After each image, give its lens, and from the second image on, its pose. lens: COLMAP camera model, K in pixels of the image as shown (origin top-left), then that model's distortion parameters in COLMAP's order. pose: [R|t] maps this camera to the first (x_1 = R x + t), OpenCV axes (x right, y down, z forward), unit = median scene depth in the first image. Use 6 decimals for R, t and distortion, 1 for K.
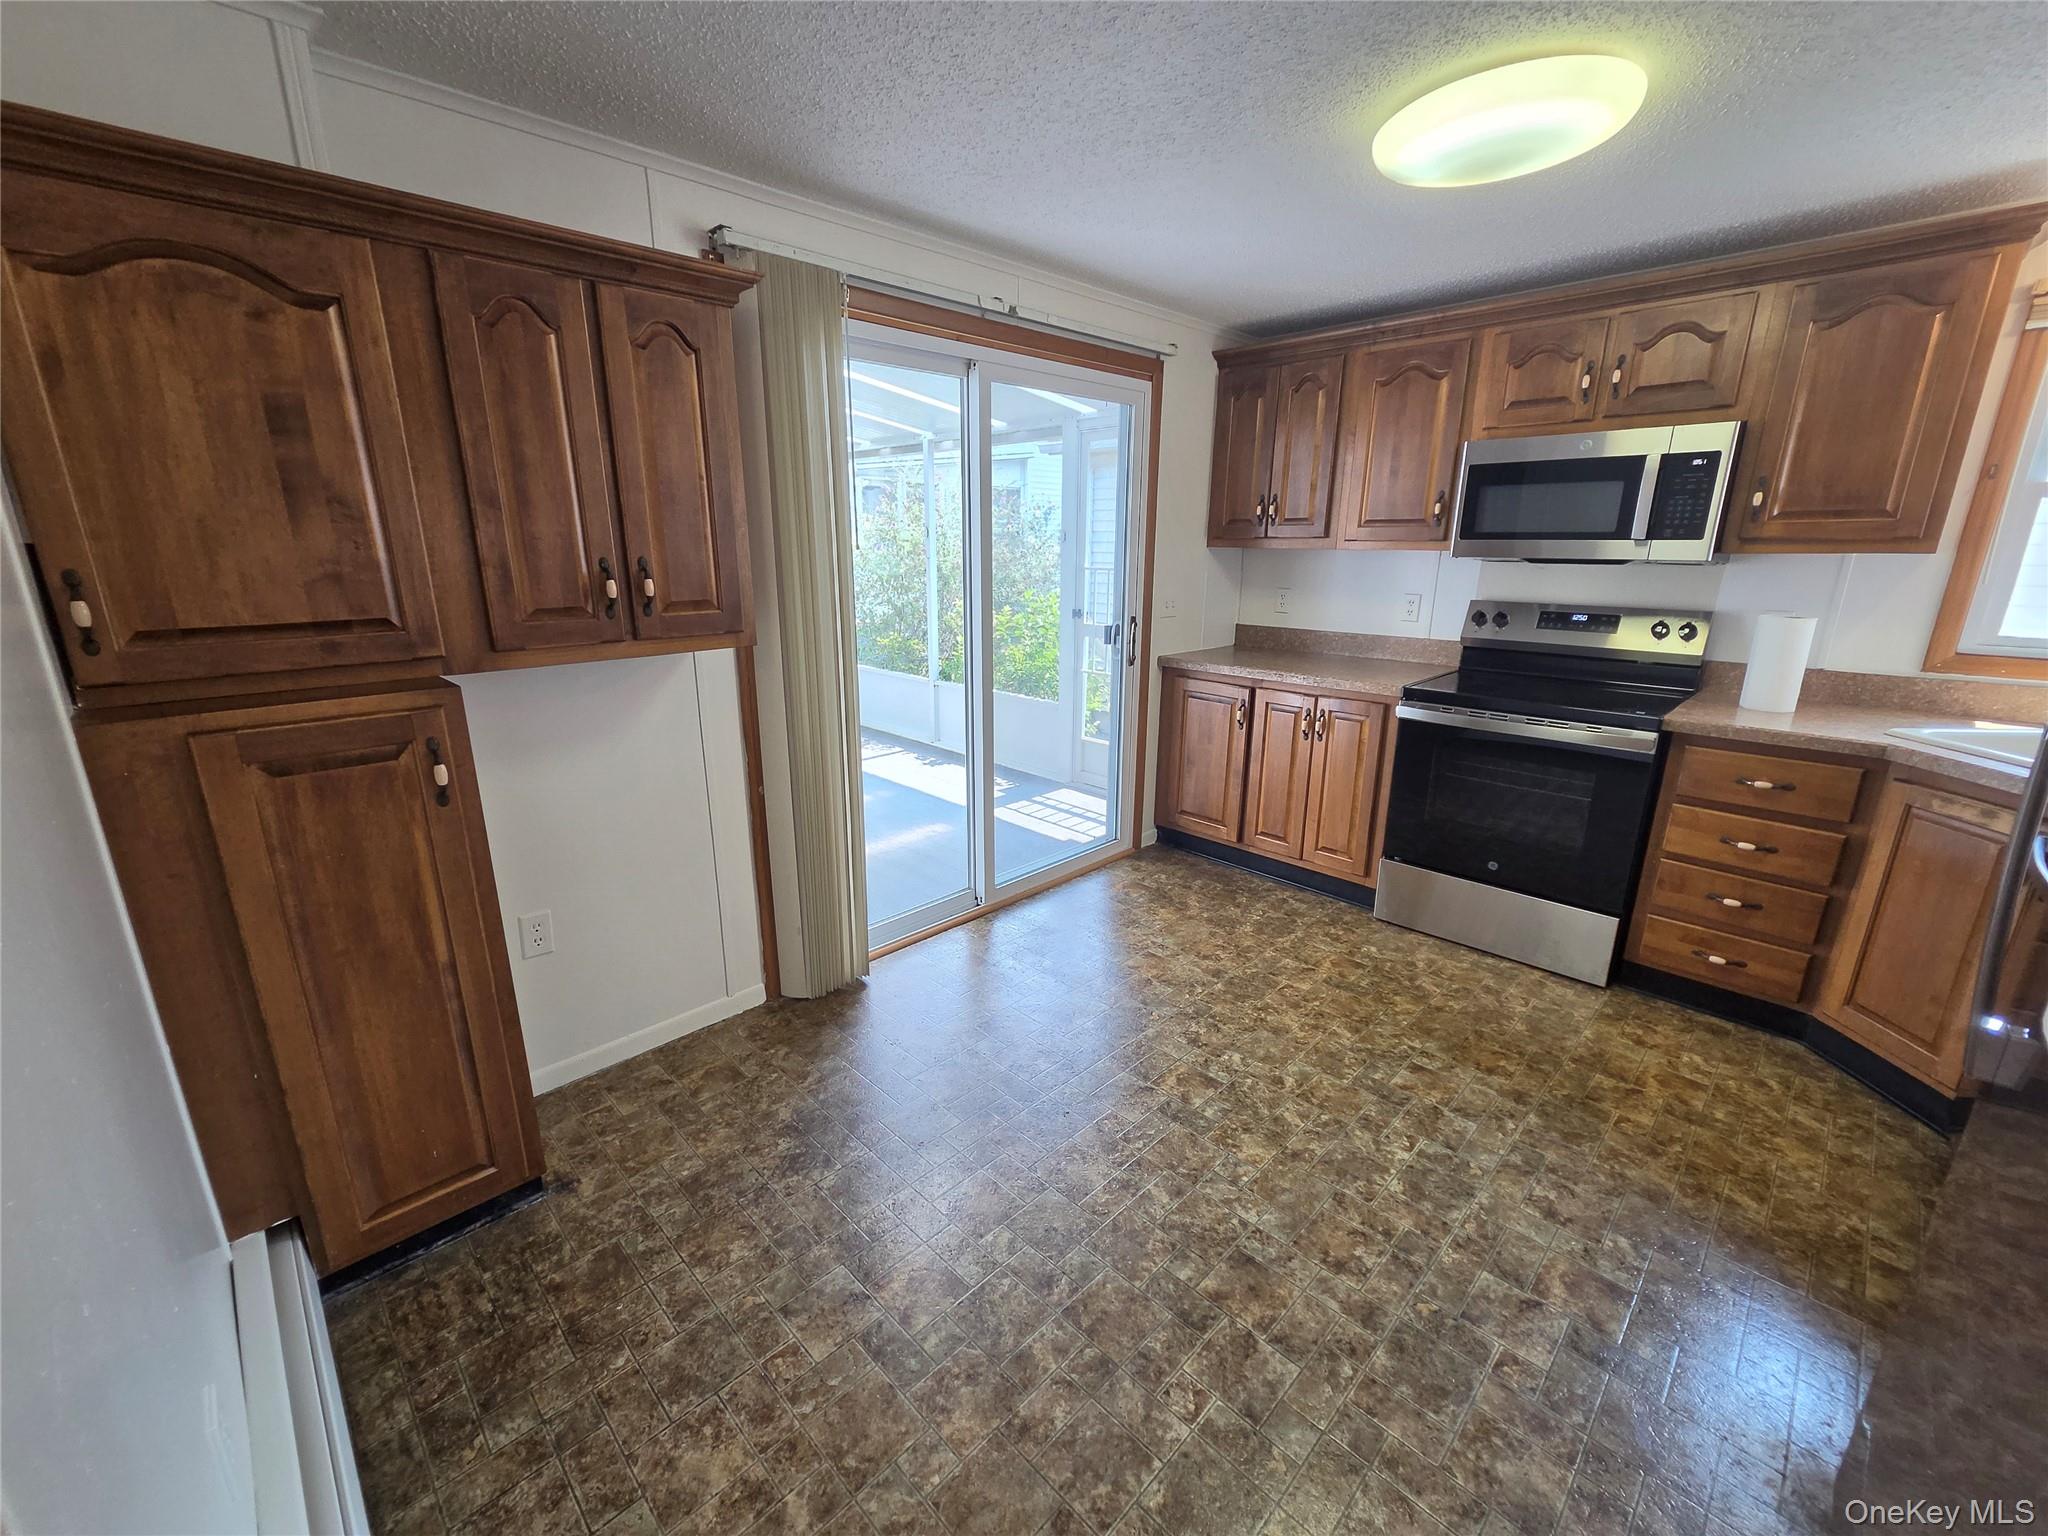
lens RADIAL K [[839.3, 0, 1012.0], [0, 839.3, 775.7], [0, 0, 1]] dist [0.004054, -0.000179]
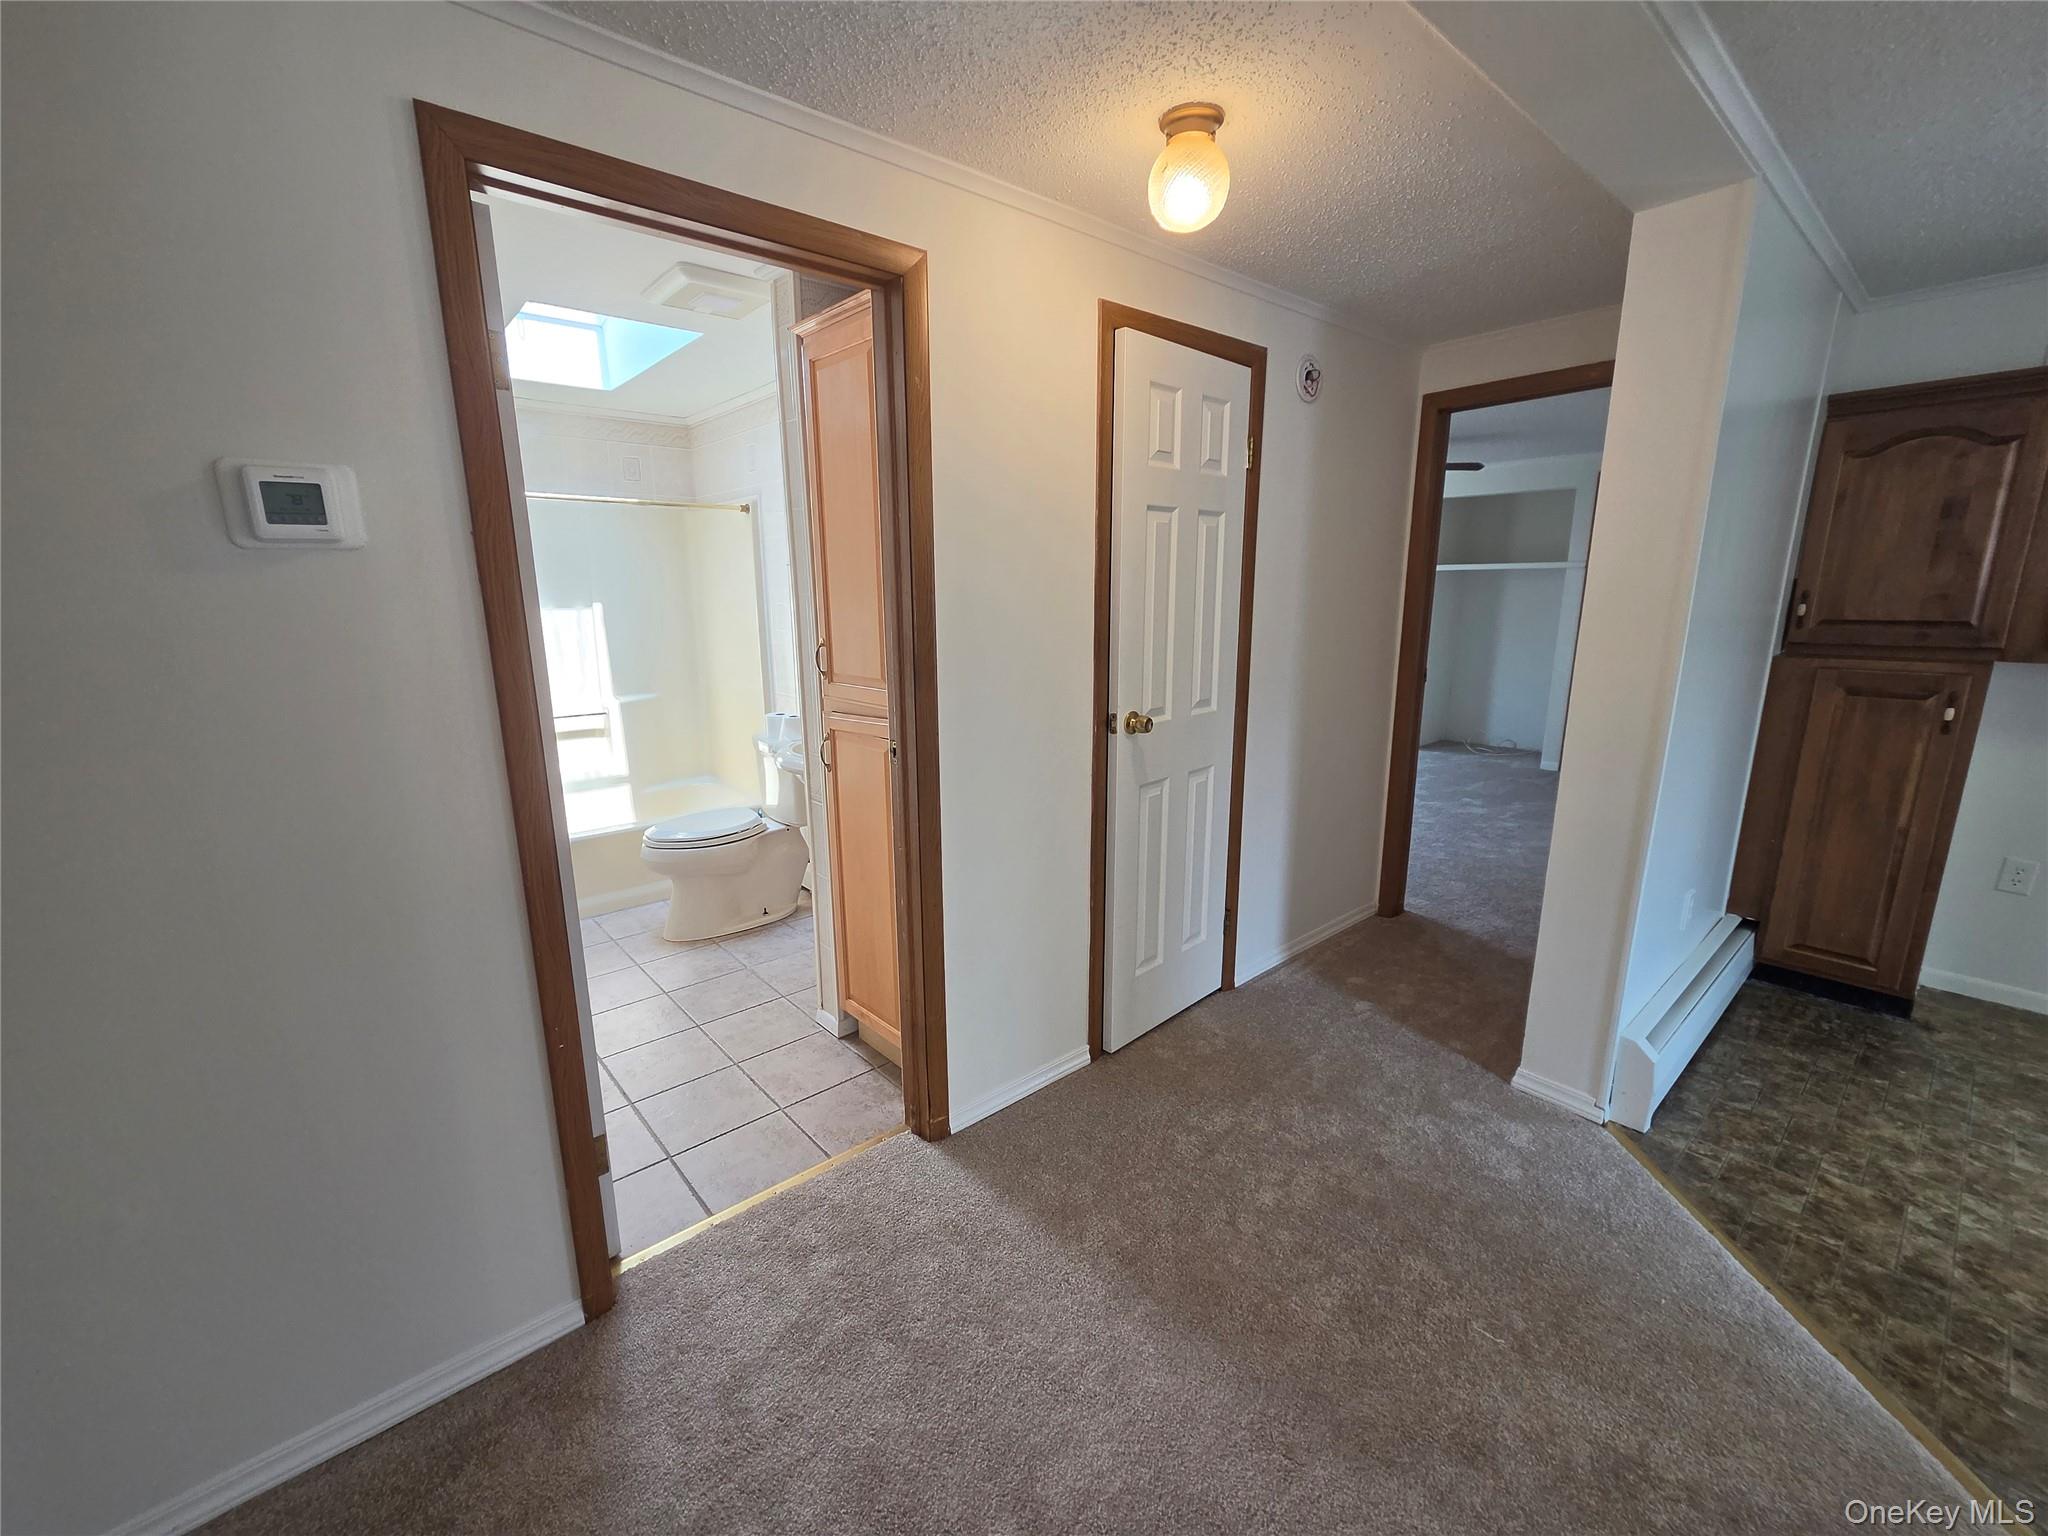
lens RADIAL K [[839.3, 0, 1013.1], [0, 839.3, 764.5], [0, 0, 1]] dist [0.004054, -0.000179]
pose [[-0.064616, 0.210533, -0.975449, 1.090981], [-0.261441, 0.939777, 0.220153, 0.209770], [0.963054, 0.269247, -0.005682, -0.746746]]
